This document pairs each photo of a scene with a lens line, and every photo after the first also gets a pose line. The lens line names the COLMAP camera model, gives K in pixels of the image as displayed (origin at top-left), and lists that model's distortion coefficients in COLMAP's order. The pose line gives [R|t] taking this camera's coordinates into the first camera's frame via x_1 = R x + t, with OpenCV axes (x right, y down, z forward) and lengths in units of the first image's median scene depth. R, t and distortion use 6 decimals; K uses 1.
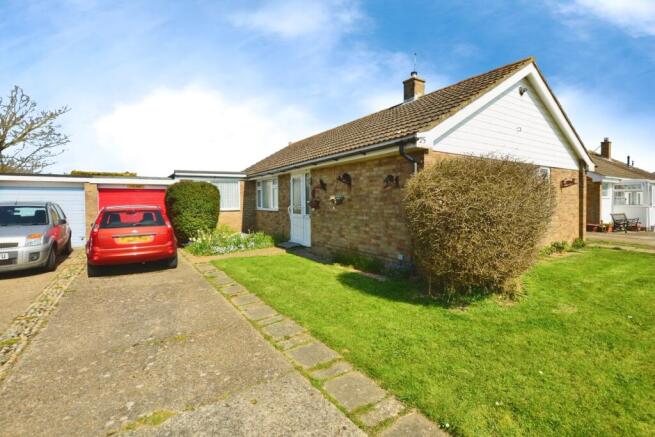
lens RADIAL K [[307.8, 0, 328.9], [0, 307.8, 202.0], [0, 0, 1]] dist [-0.022041, 0.000780]
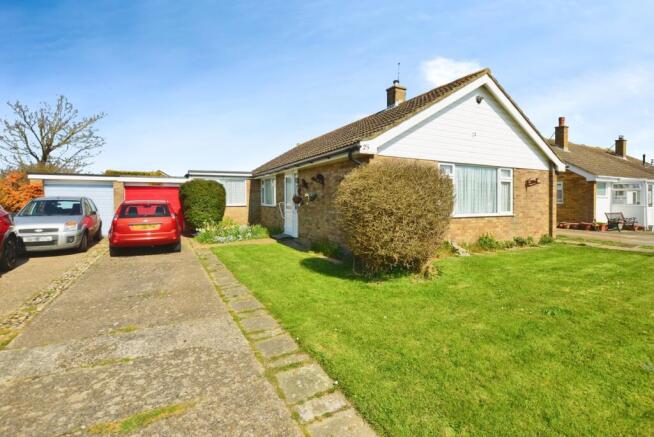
lens RADIAL K [[307.4, 0, 328.4], [0, 307.4, 202.0], [0, 0, 1]] dist [-0.022041, 0.000780]
pose [[0.996324, 0.007900, -0.085302, 0.154494], [-0.007264, 0.999943, 0.007761, 0.002952], [0.085358, -0.007113, 0.996325, -0.128836]]
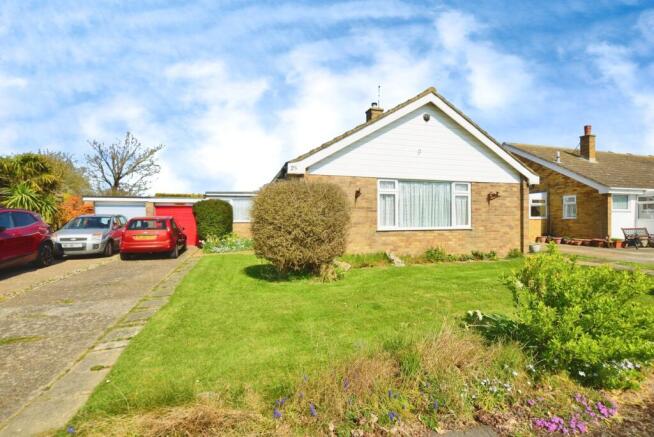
lens RADIAL K [[301.5, 0, 327.0], [0, 301.5, 218.5], [0, 0, 1]] dist [-0.024035, 0.000101]
pose [[0.962748, 0.001936, -0.270395, 0.487349], [-0.001542, 0.999997, 0.001670, 0.014584], [0.270397, -0.001191, 0.962748, -0.164342]]
